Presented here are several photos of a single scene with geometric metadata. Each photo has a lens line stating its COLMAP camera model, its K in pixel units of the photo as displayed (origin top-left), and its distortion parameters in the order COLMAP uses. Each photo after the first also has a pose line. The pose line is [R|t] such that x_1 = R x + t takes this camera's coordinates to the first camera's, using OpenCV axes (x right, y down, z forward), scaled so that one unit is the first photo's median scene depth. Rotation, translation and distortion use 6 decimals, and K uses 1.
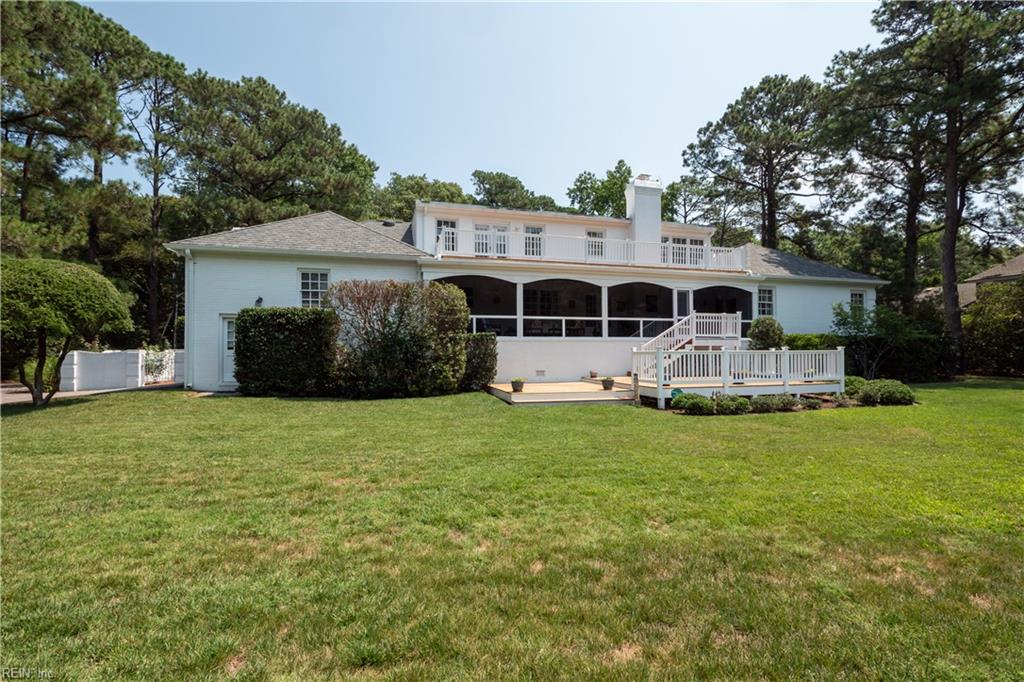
lens RADIAL K [[433.1, 0, 510.0], [0, 433.1, 345.3], [0, 0, 1]] dist [-0.000648, -0.000329]
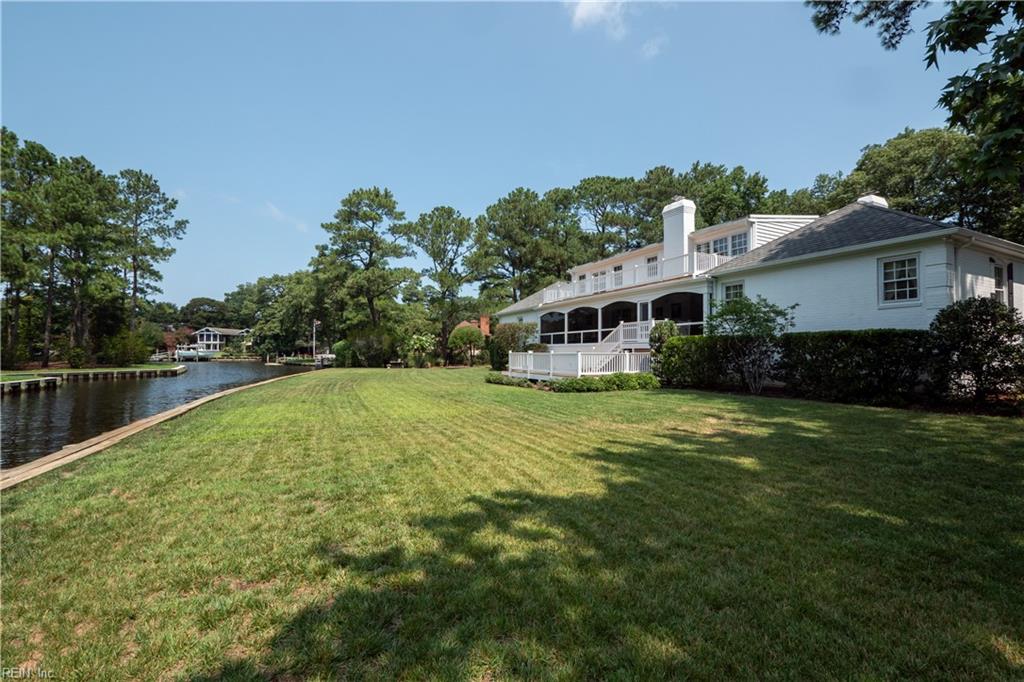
lens RADIAL K [[433.1, 0, 510.0], [0, 433.1, 345.3], [0, 0, 1]] dist [-0.000648, -0.000329]
pose [[0.144679, -0.002673, -0.989475, 1.617572], [0.012170, 0.999926, -0.000922, -0.013024], [0.989404, -0.011909, 0.144700, 0.483376]]
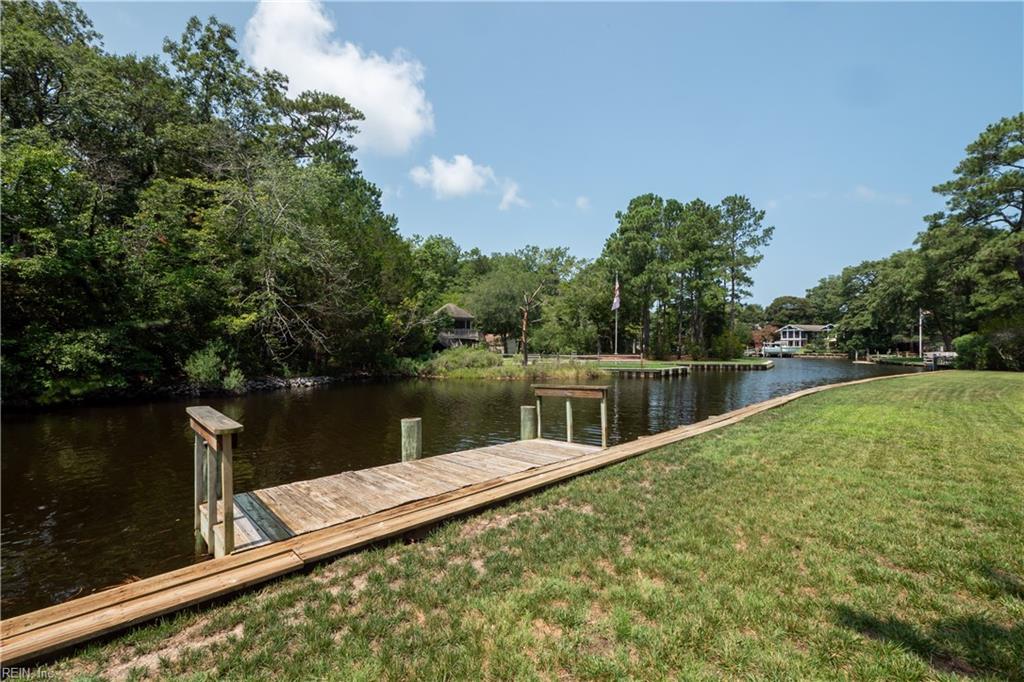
lens RADIAL K [[433.1, 0, 510.0], [0, 433.1, 345.3], [0, 0, 1]] dist [-0.000648, -0.000329]
pose [[-0.859943, 0.007095, -0.510341, 1.856158], [0.014753, 0.999831, -0.010959, -0.016361], [0.510177, -0.016953, -0.859903, 0.469403]]
